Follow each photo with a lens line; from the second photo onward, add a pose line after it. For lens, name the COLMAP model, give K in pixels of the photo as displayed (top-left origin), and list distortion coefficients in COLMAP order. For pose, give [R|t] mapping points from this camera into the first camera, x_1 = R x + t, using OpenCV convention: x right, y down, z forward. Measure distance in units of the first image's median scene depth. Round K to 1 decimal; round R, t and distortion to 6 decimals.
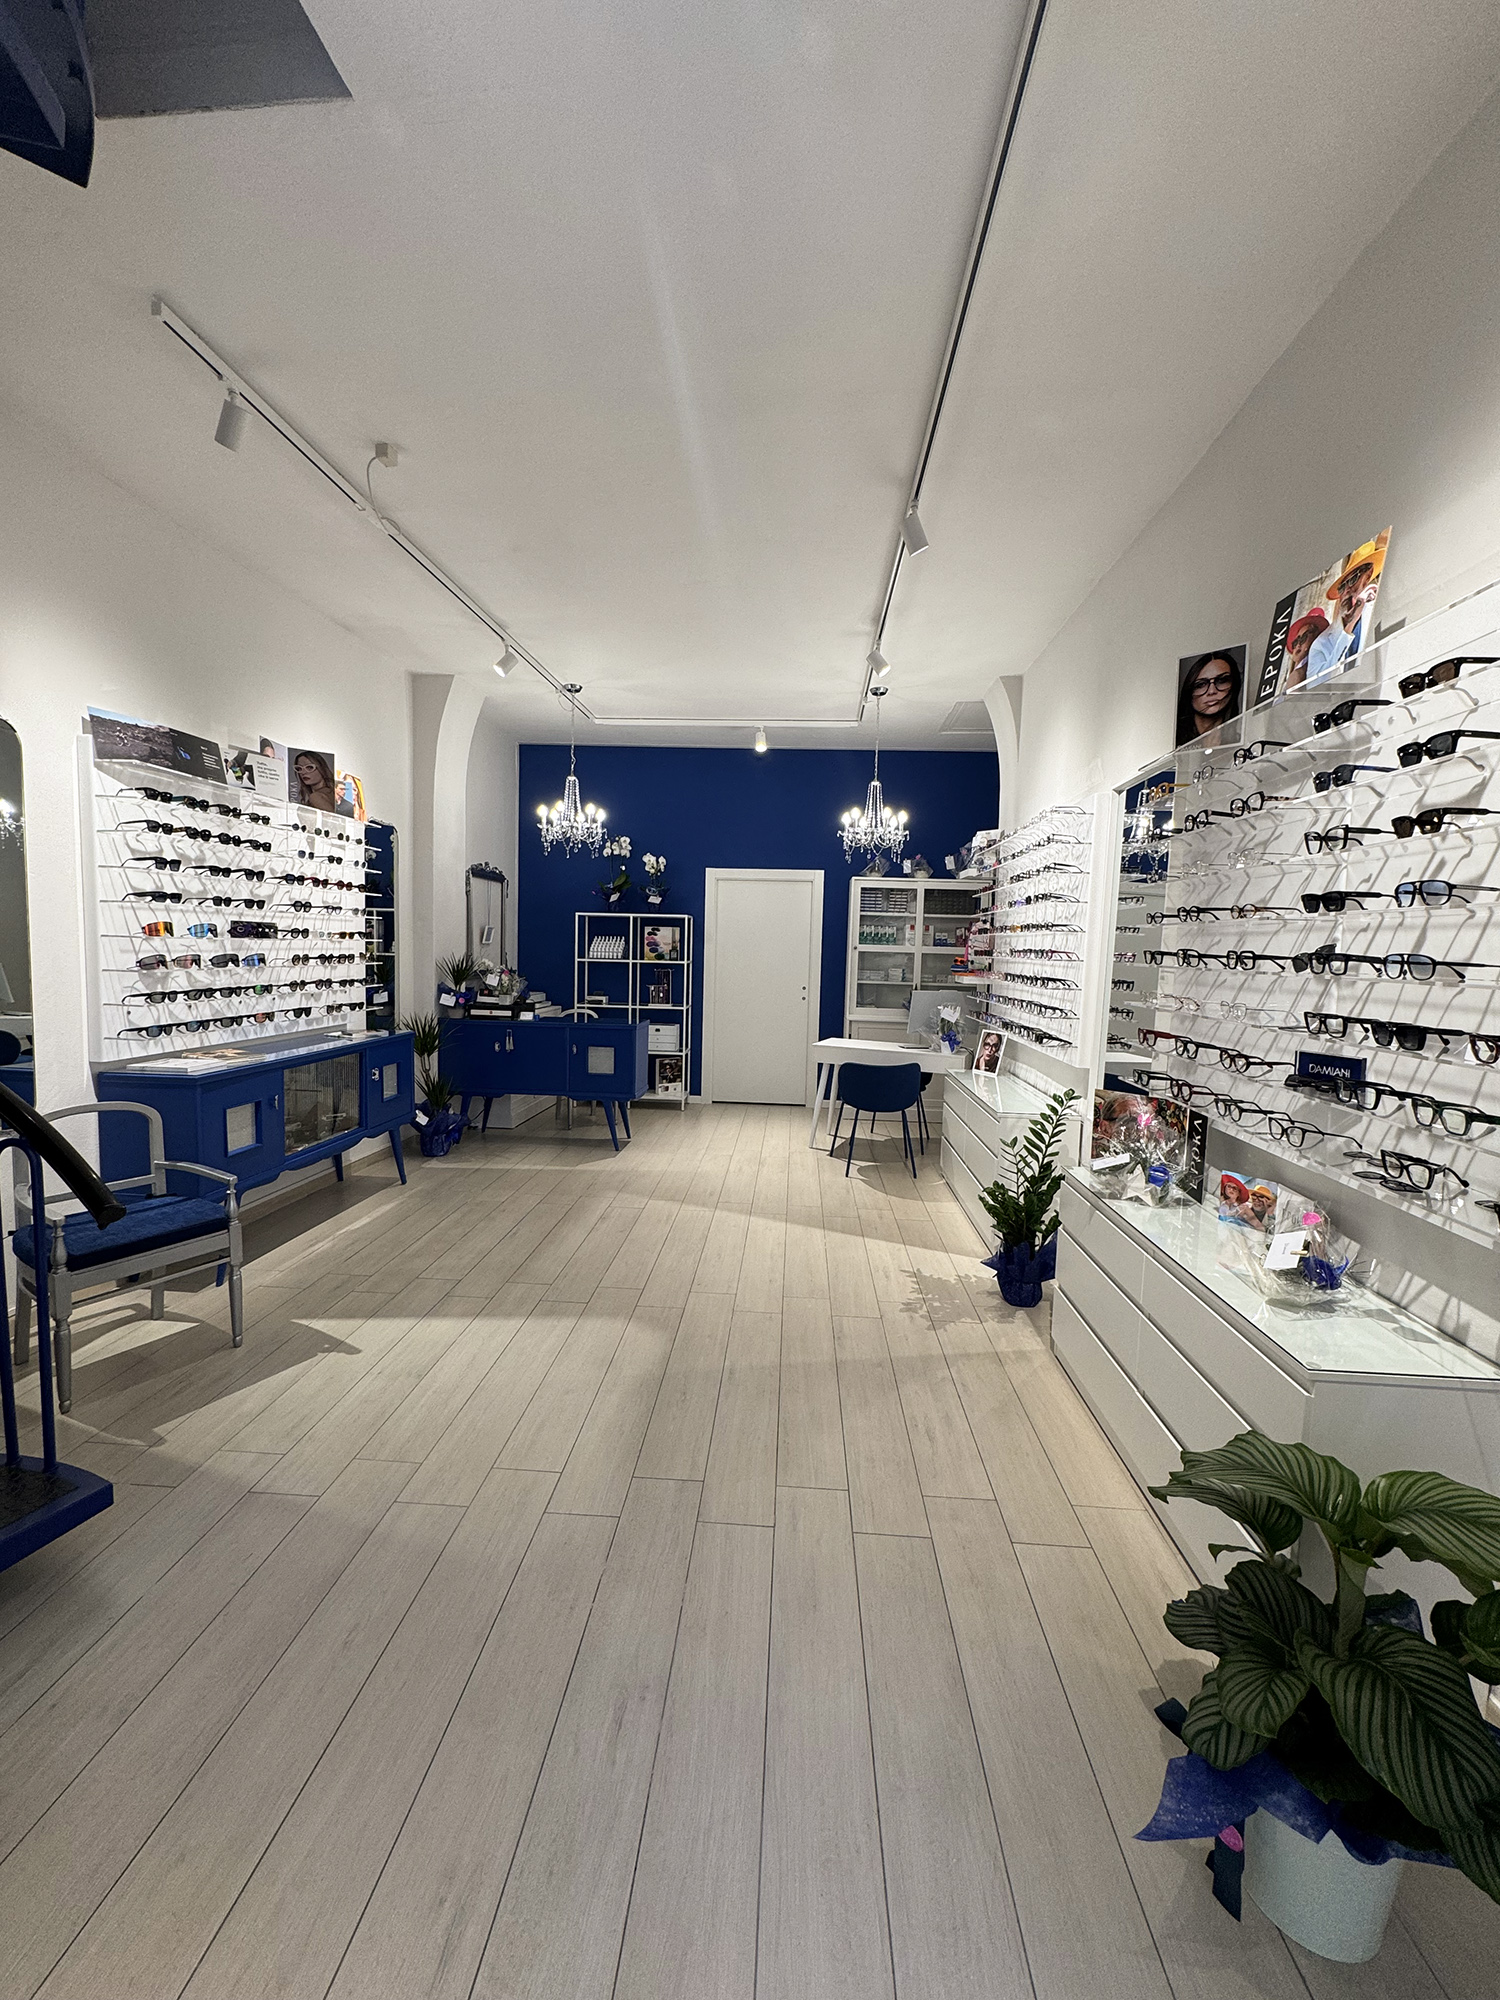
lens RADIAL K [[802.0, 0, 747.9], [0, 802.0, 1005.4], [0, 0, 1]] dist [-0.000123, 0.000070]
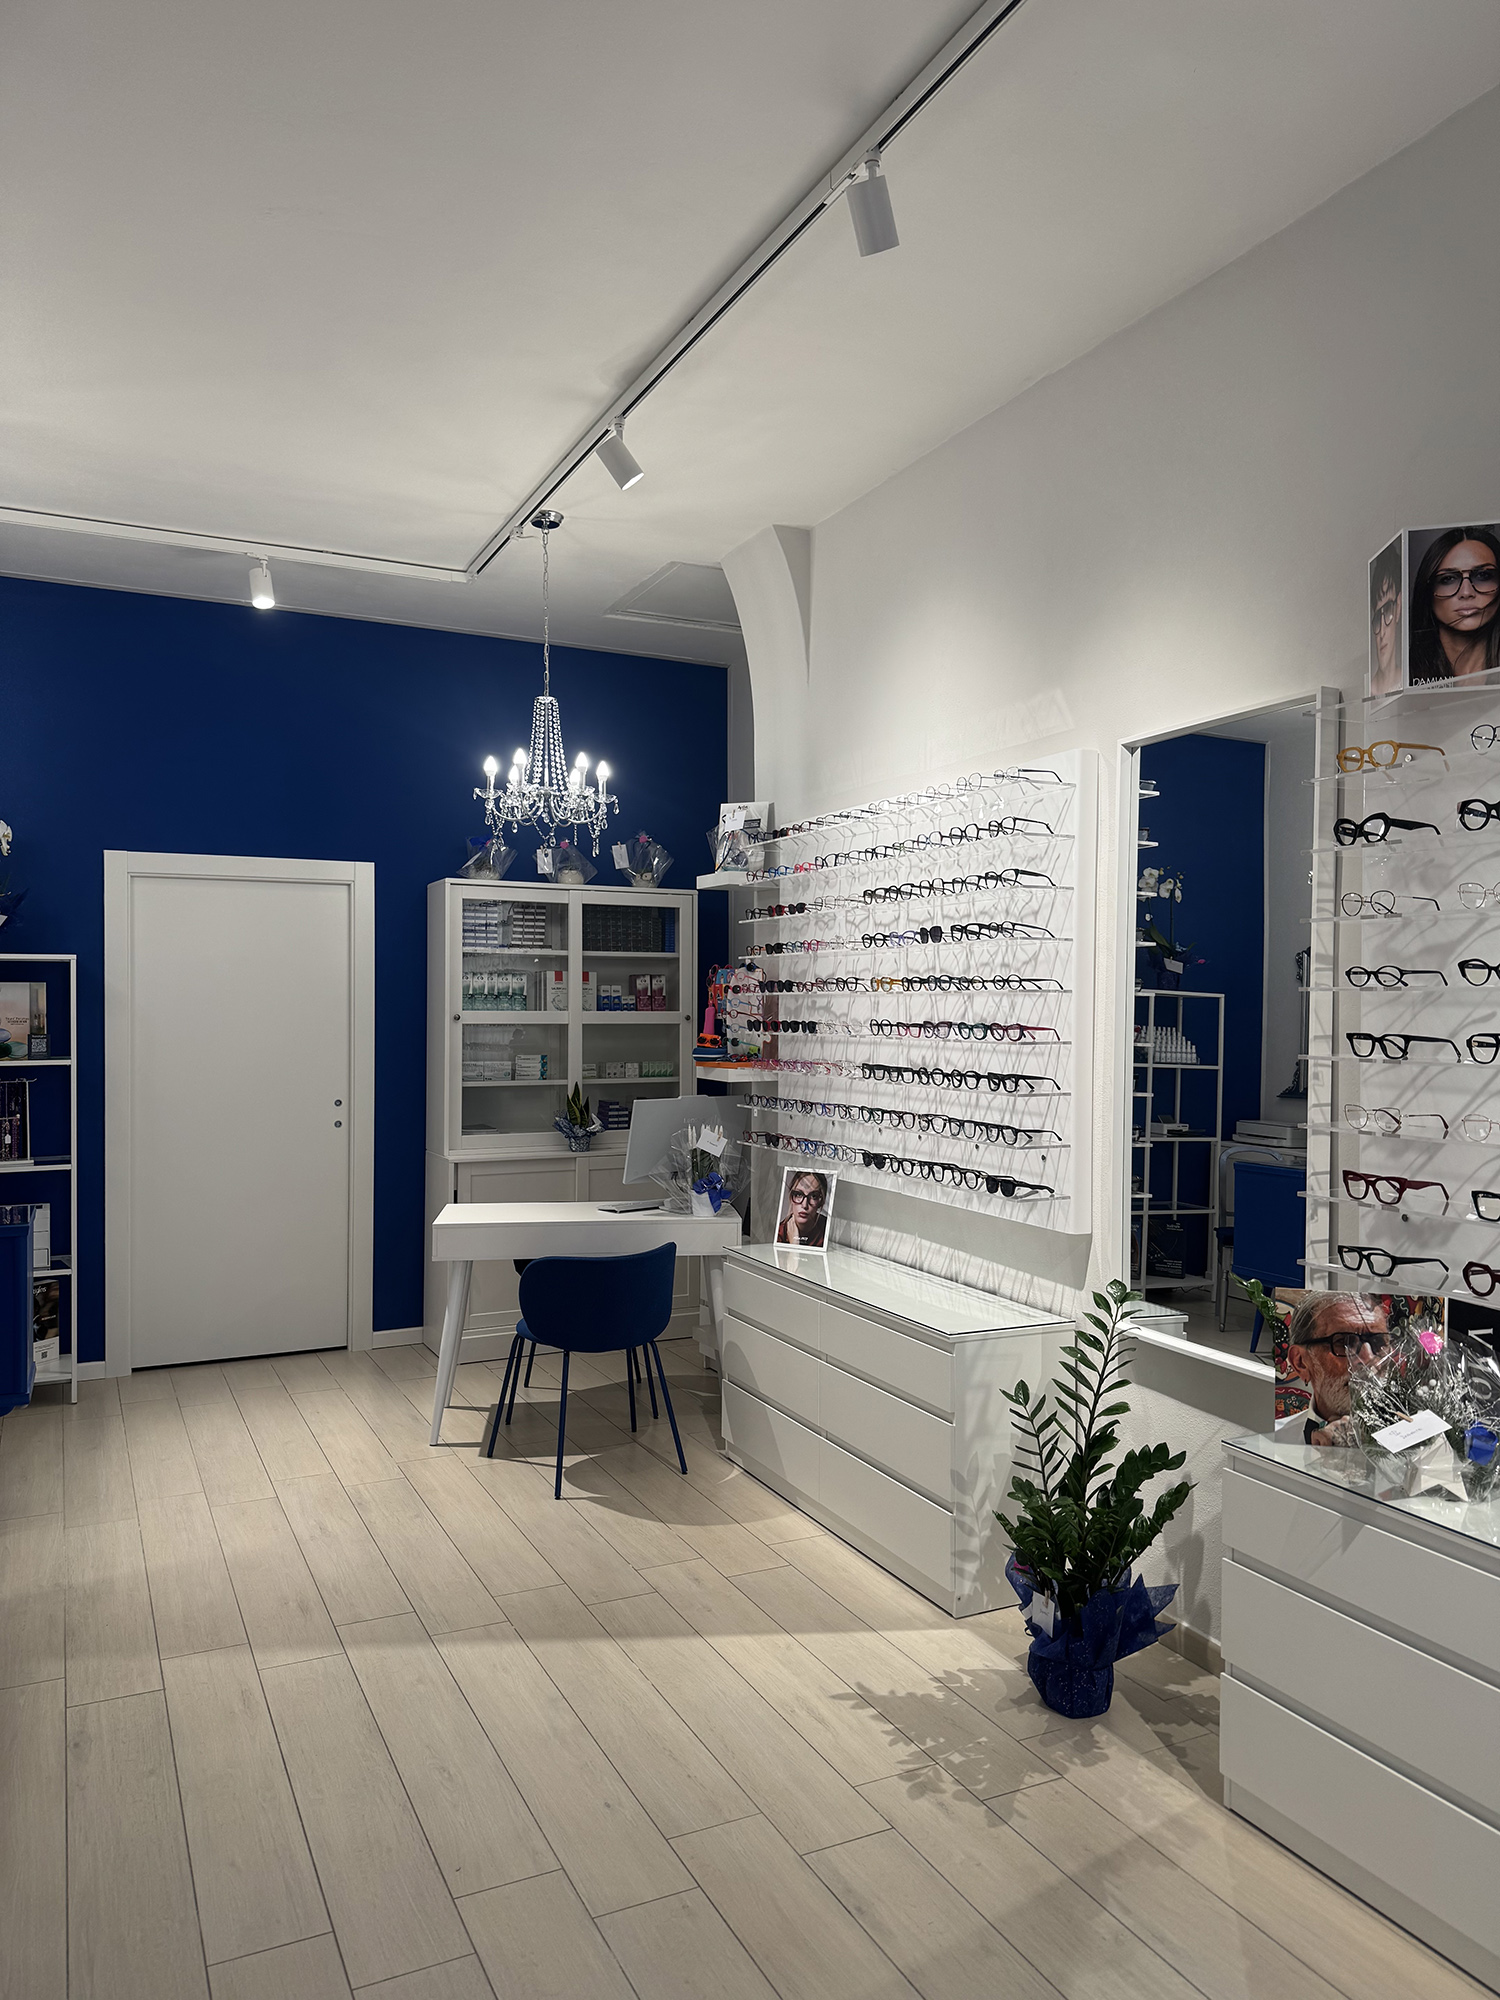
lens RADIAL K [[1399.2, 0, 758.4], [0, 1399.2, 1009.1], [0, 0, 1]] dist [0.111675, -0.178615]
pose [[0.864374, -0.025795, 0.502187, -0.238612], [0.056809, 0.997299, -0.046554, -0.040785], [-0.499629, 0.068769, 0.863505, 0.226100]]
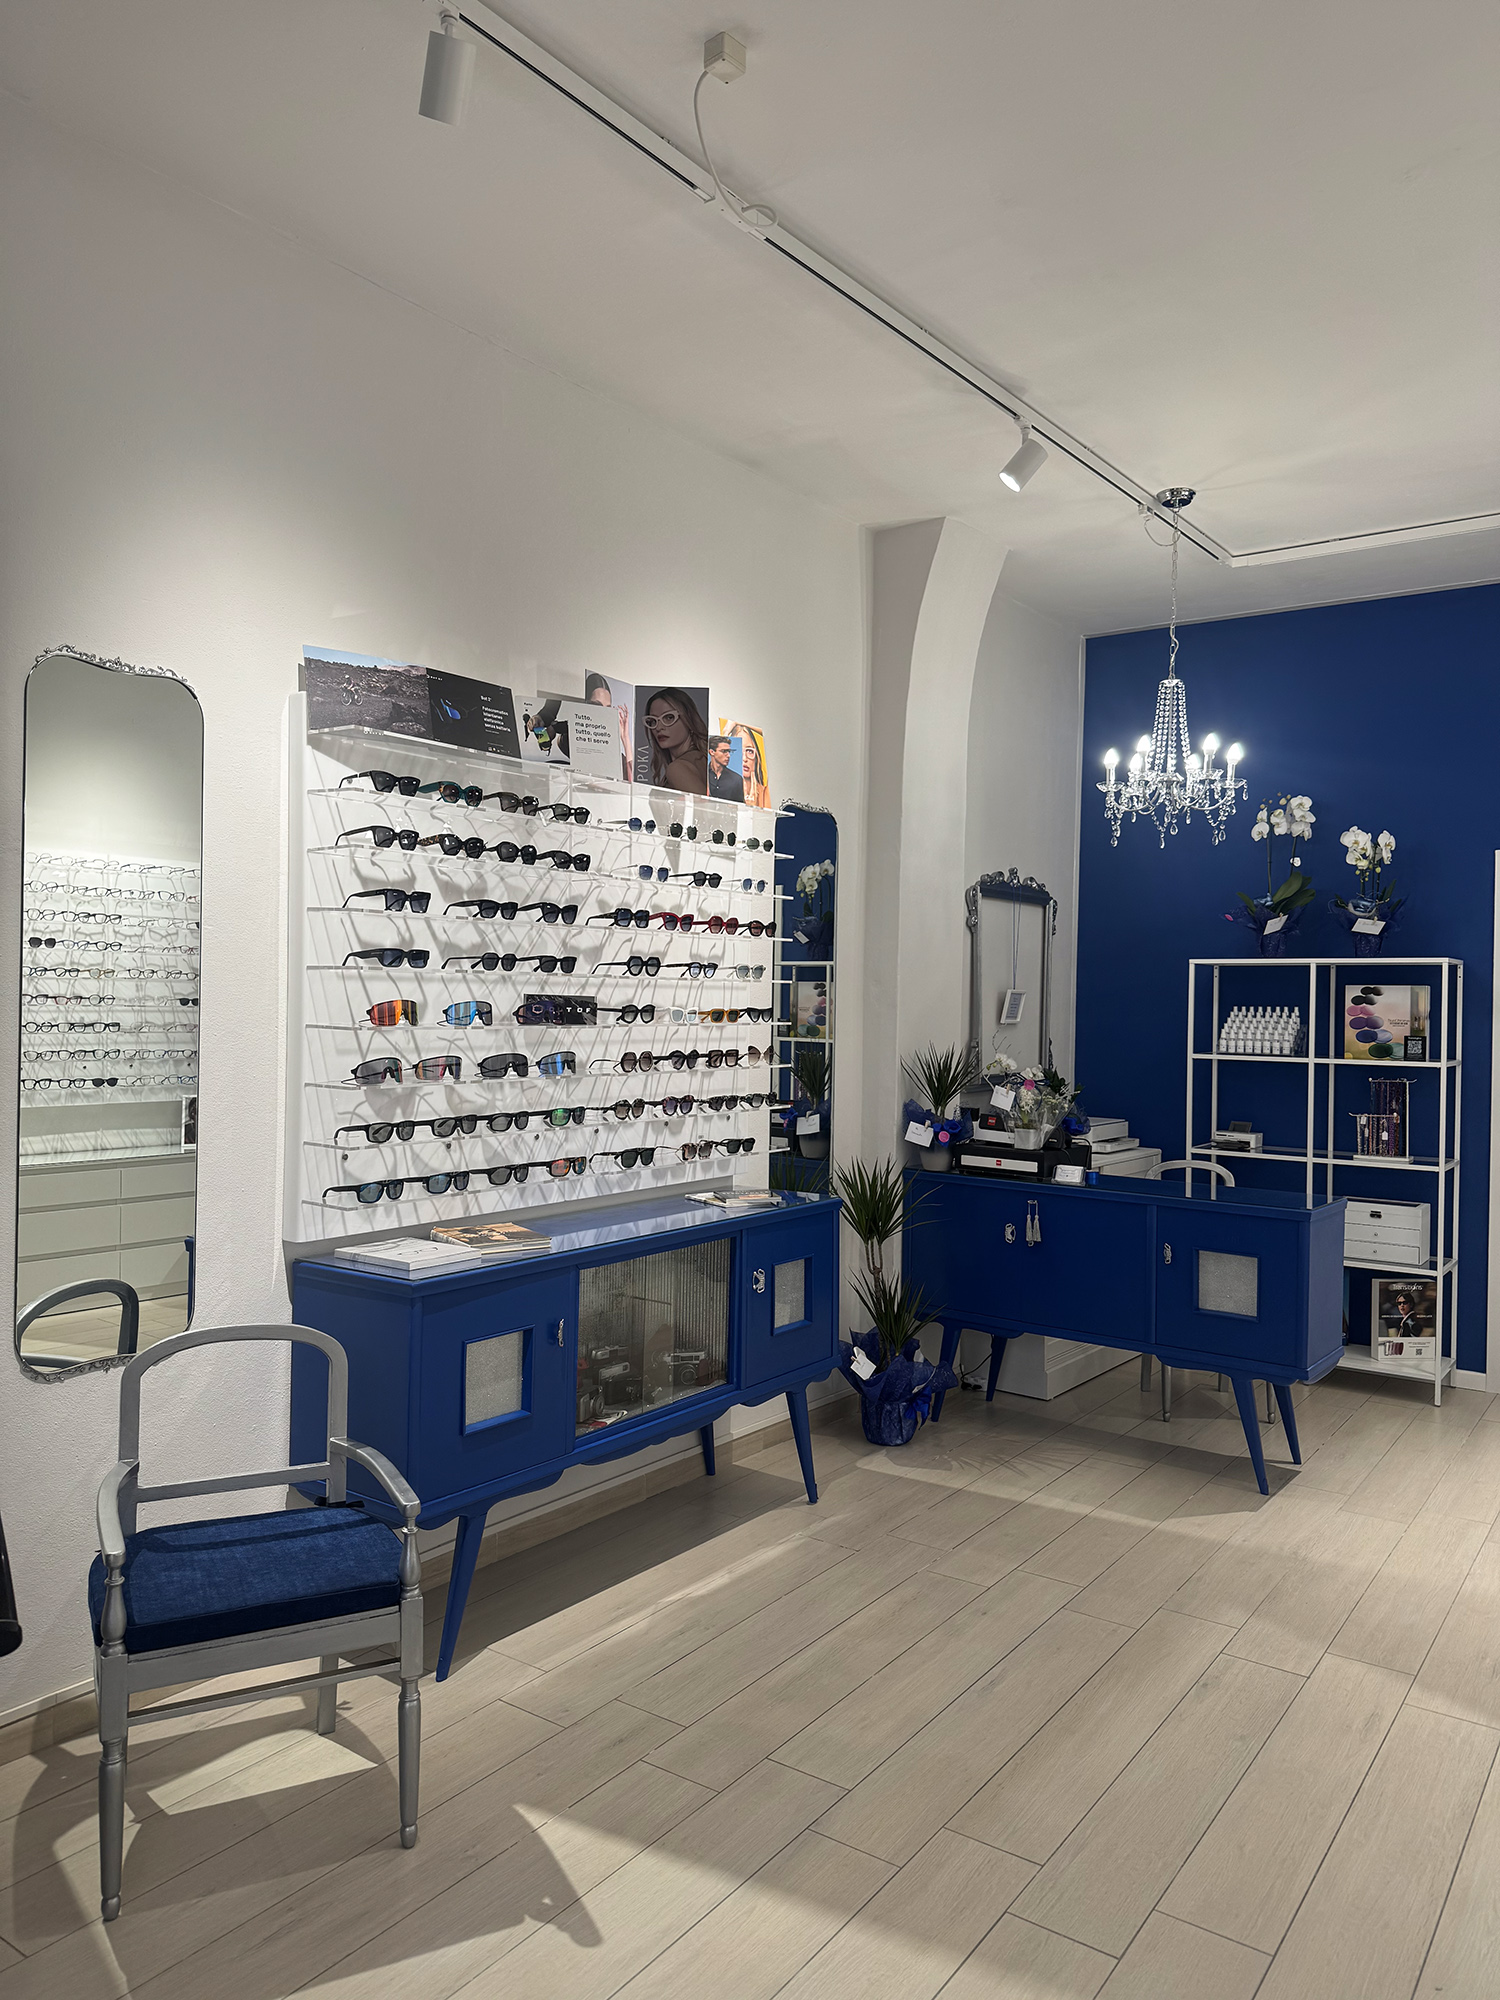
lens RADIAL K [[1406.6, 0, 776.3], [0, 1406.6, 1001.0], [0, 0, 1]] dist [0.156869, -0.184825]
pose [[0.857866, -0.008821, -0.513798, 0.022337], [-0.033149, 0.996820, -0.072461, -0.031207], [0.512803, 0.079194, 0.854846, 0.214118]]
